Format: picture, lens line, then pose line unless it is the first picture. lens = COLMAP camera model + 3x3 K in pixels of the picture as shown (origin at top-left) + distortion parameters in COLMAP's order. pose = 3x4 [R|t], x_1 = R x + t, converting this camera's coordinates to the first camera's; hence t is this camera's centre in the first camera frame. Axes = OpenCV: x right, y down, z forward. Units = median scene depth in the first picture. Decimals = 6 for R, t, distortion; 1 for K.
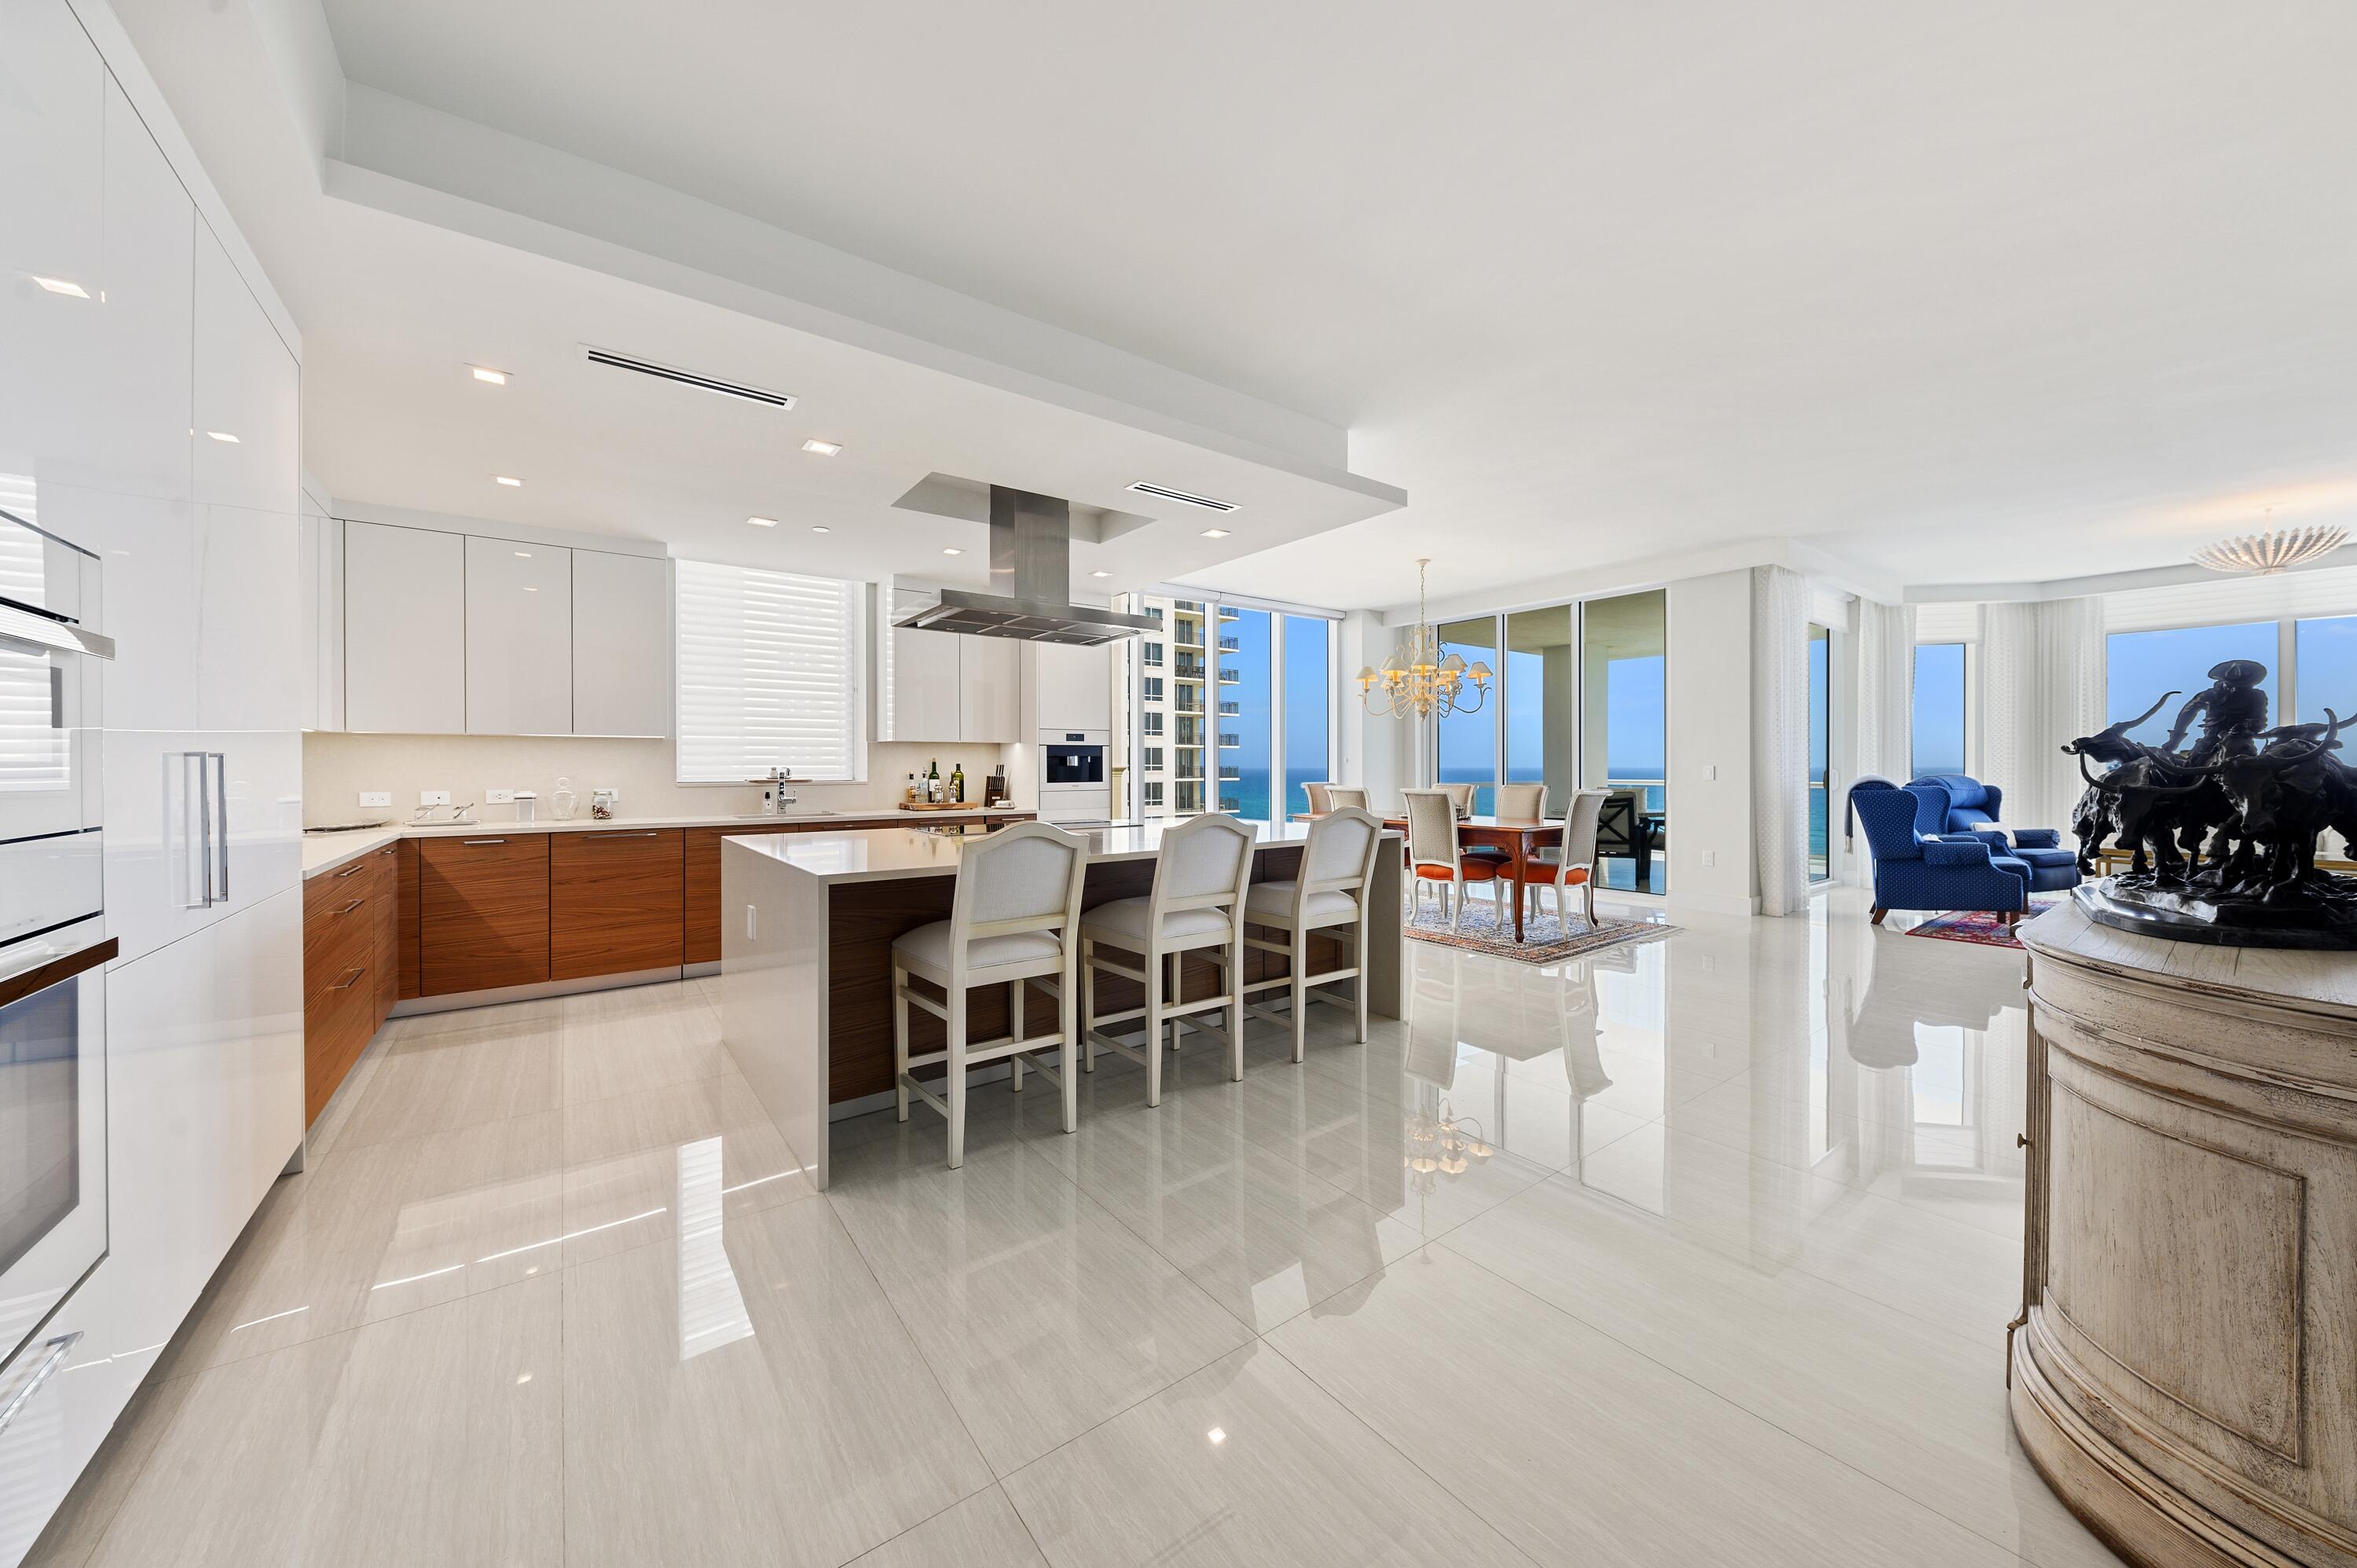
lens RADIAL K [[852.7, 0, 1178.5], [0, 852.7, 784.0], [0, 0, 1]] dist [-0.022871, -0.000014]
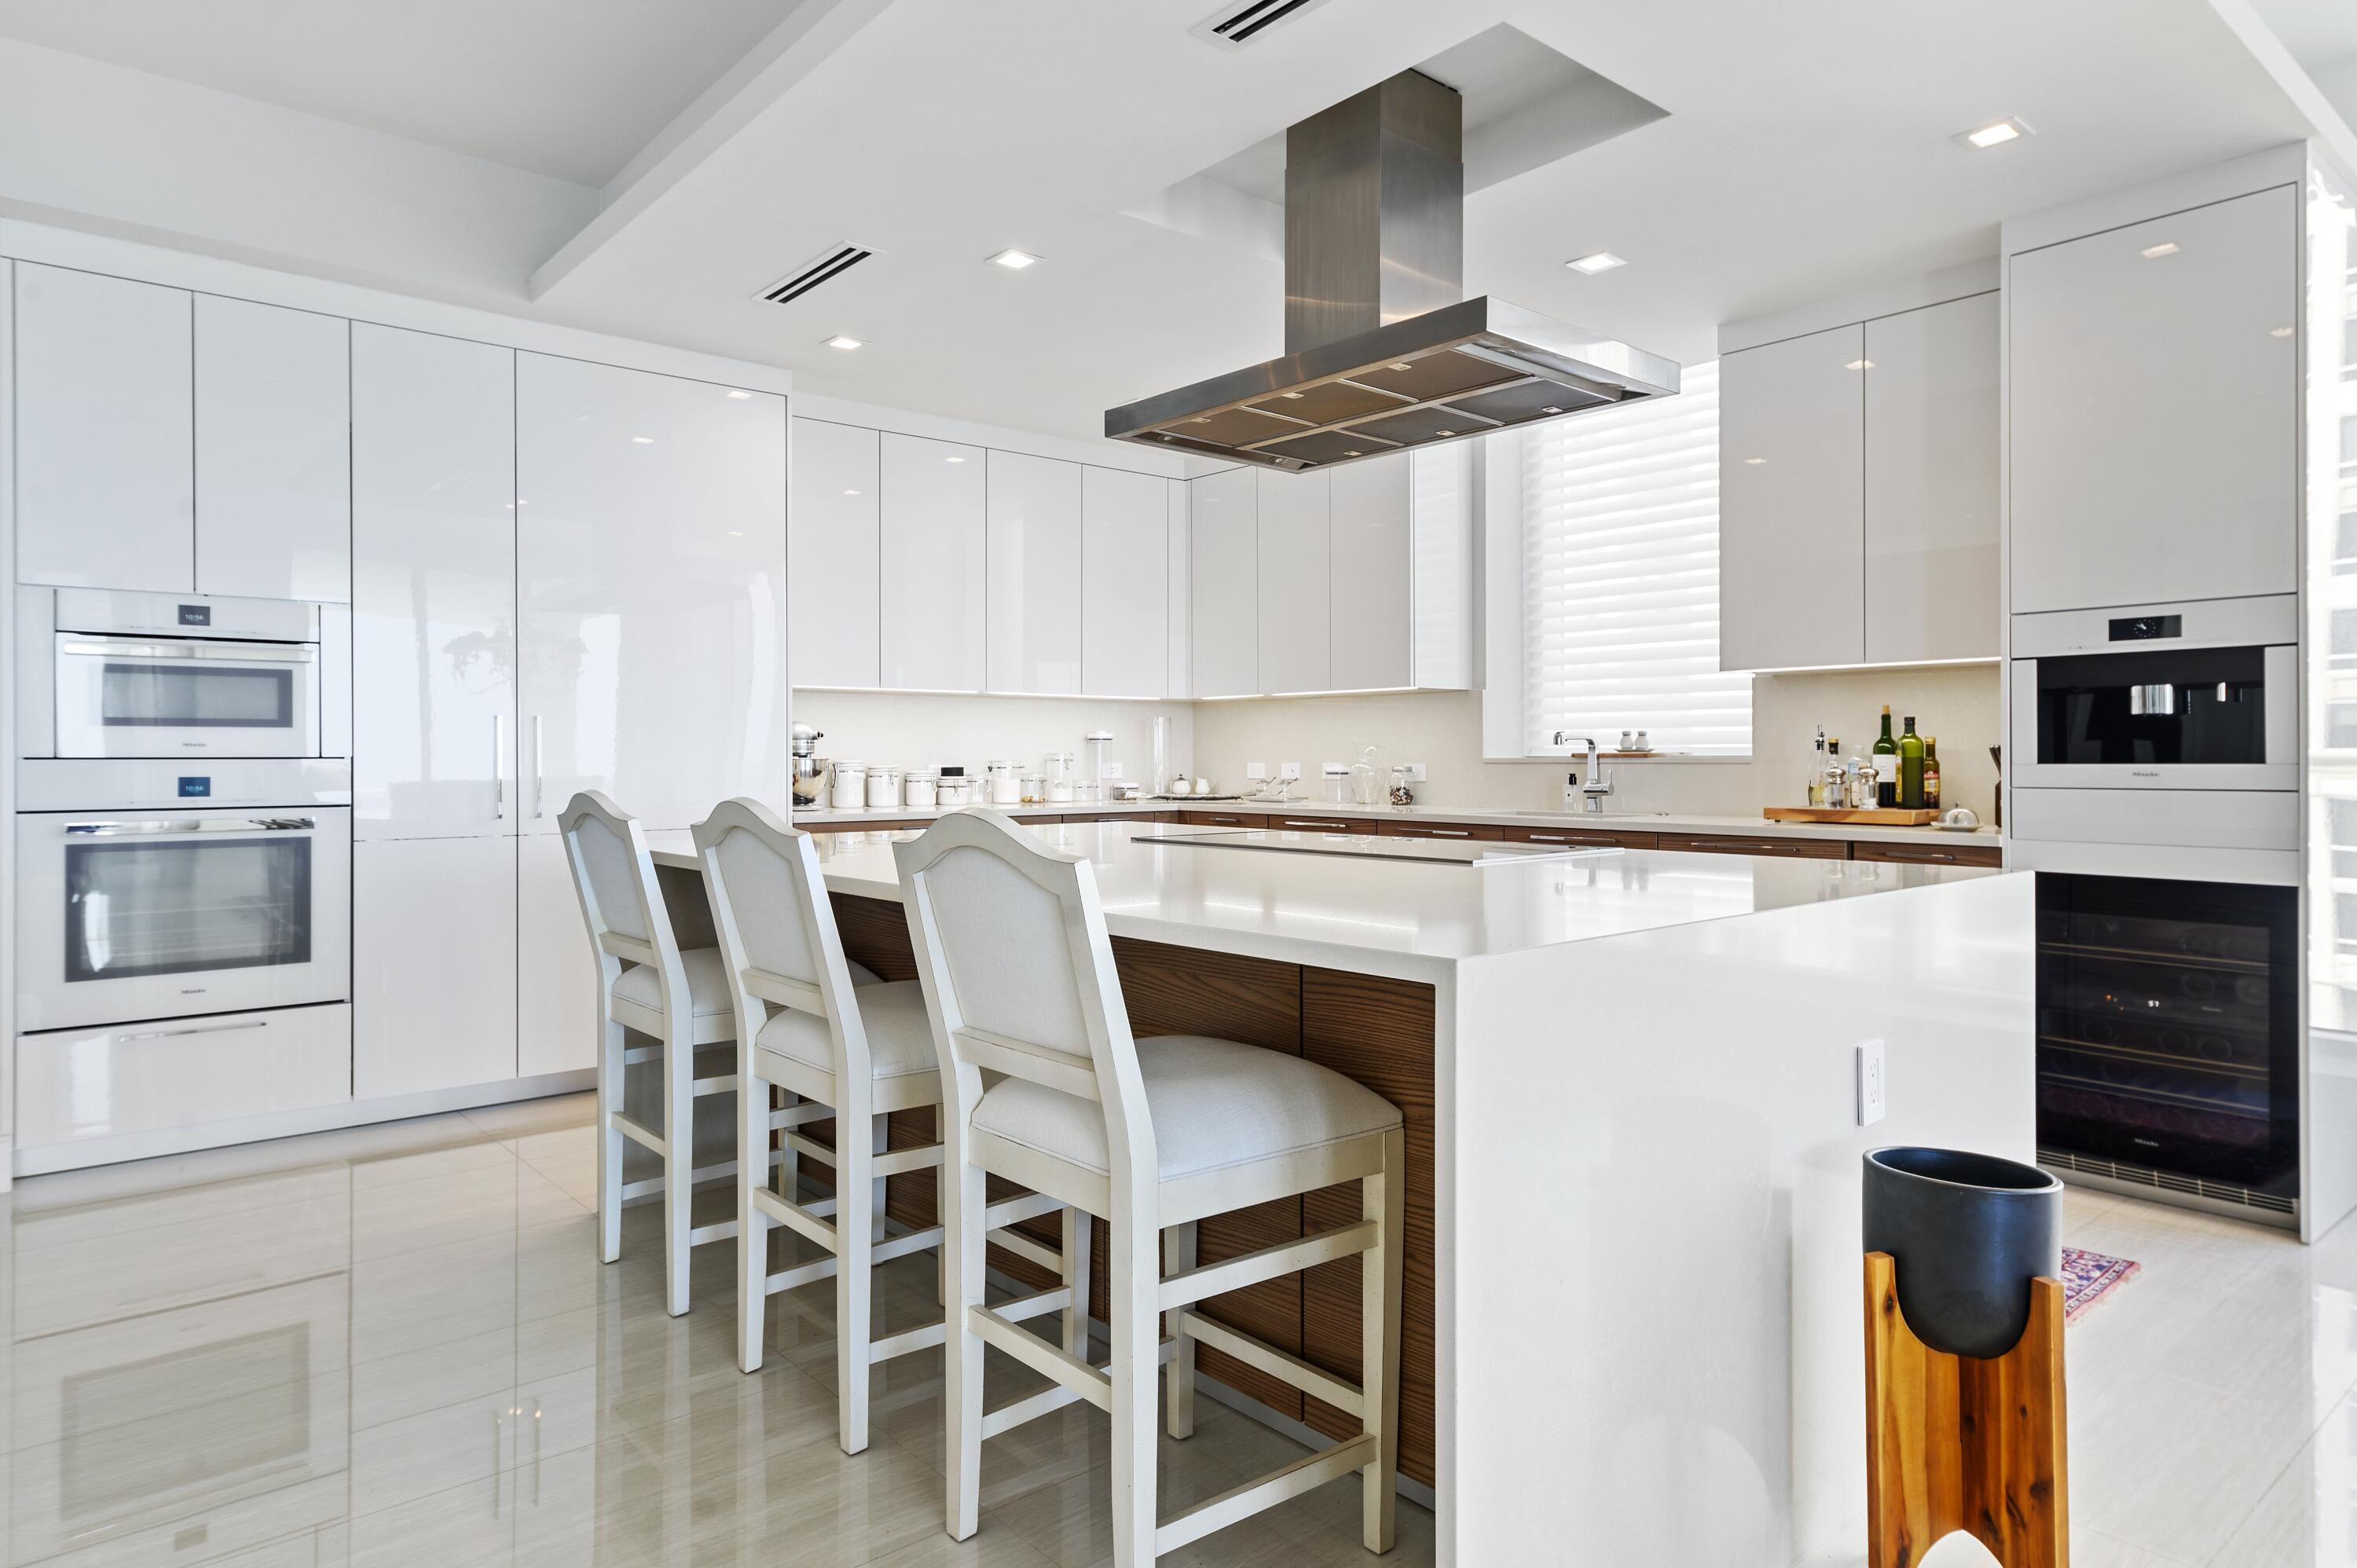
lens RADIAL K [[1399.9, 0, 1177.6], [0, 1399.9, 748.9], [0, 0, 1]] dist [0.000544, 0.000125]
pose [[0.063690, -0.002135, -0.997967, 0.401871], [-0.016027, 0.999867, -0.003162, 0.000133], [0.997841, 0.016196, 0.063647, 0.594118]]
